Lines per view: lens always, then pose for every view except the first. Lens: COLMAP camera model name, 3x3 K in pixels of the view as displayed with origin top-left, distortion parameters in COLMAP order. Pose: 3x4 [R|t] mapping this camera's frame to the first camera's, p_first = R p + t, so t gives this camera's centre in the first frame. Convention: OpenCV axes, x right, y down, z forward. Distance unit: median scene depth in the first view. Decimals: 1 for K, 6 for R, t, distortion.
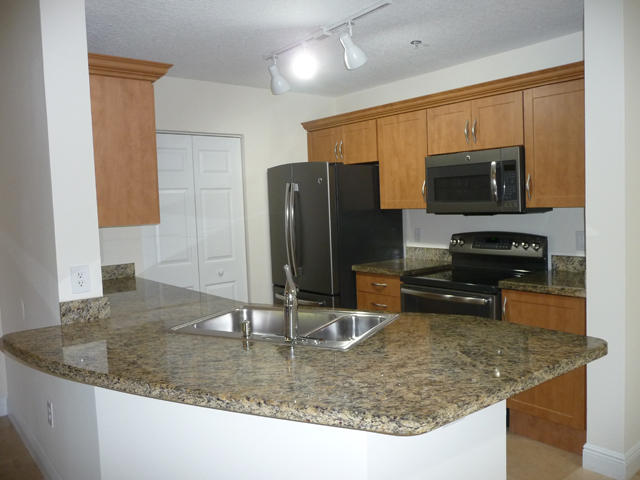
lens RADIAL K [[539.0, 0, 319.6], [0, 539.0, 235.7], [0, 0, 1]] dist [-0.012602, -0.000942]
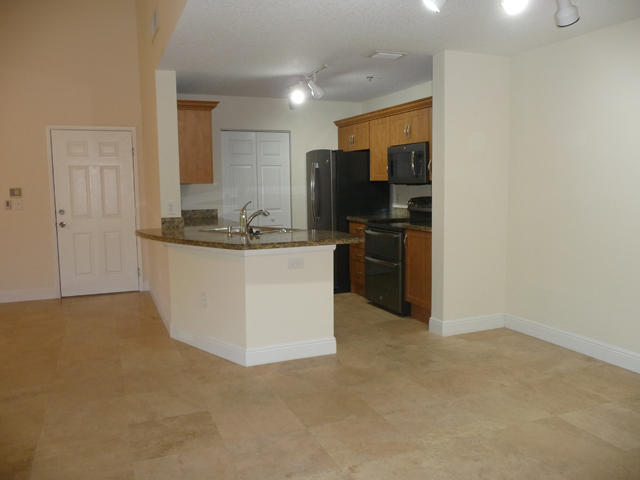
lens RADIAL K [[539.0, 0, 319.6], [0, 539.0, 235.7], [0, 0, 1]] dist [-0.012602, -0.000942]
pose [[0.959335, 0.052153, -0.277410, 0.455805], [-0.039544, 0.997923, 0.050860, 0.037548], [0.279487, -0.037822, 0.959404, -0.561762]]
